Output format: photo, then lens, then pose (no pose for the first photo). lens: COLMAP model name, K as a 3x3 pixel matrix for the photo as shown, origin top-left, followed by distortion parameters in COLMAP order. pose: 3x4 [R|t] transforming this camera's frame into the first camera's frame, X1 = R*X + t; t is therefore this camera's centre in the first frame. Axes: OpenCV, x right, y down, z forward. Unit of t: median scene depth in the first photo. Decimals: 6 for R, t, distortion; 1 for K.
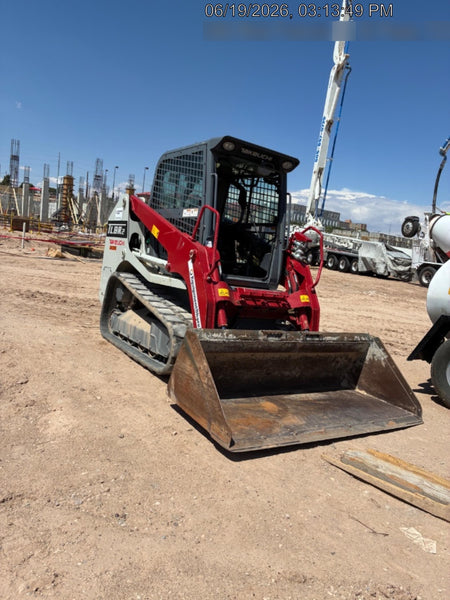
lens RADIAL K [[459.3, 0, 225.0], [0, 459.3, 300.0], [0, 0, 1]] dist [0.008484, -0.004246]
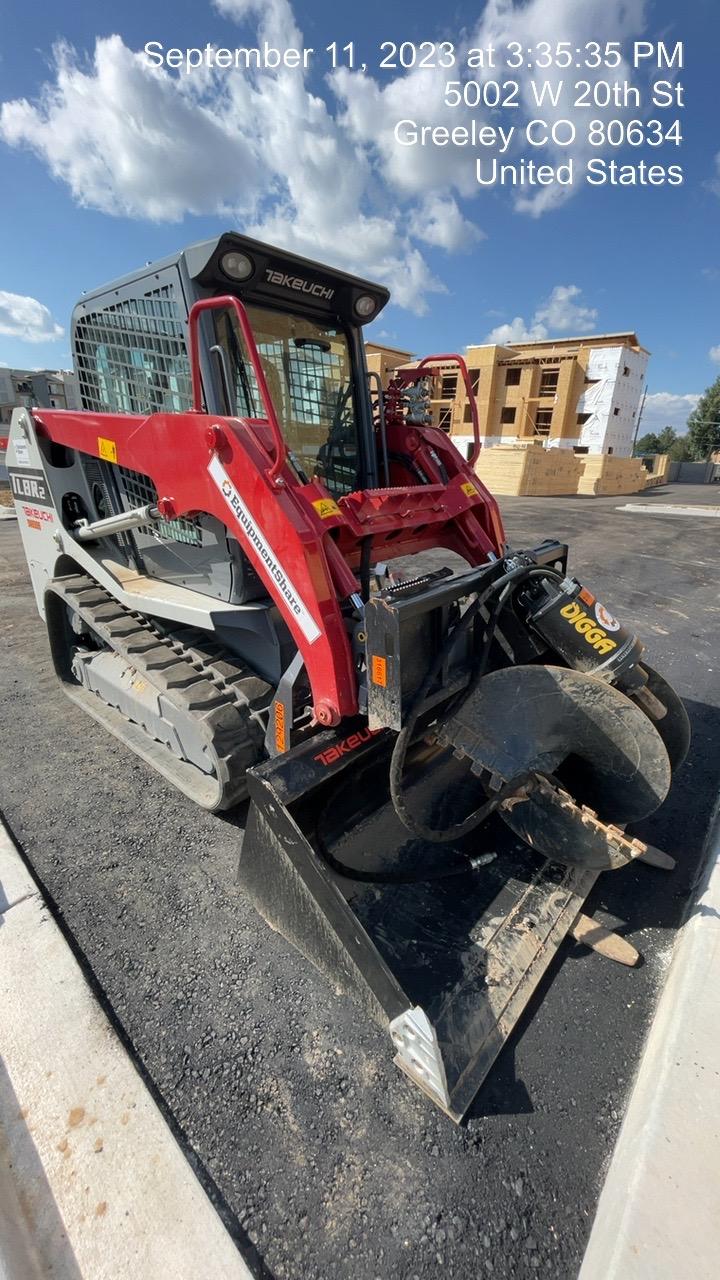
lens RADIAL K [[496.1, 0, 343.0], [0, 496.1, 644.8], [0, 0, 1]] dist [0.000770, 0.000070]
pose [[0.961882, -0.211373, 0.173506, -0.040085], [0.144324, 0.931298, 0.334447, -0.130736], [-0.232278, -0.296658, 0.926305, 0.393117]]
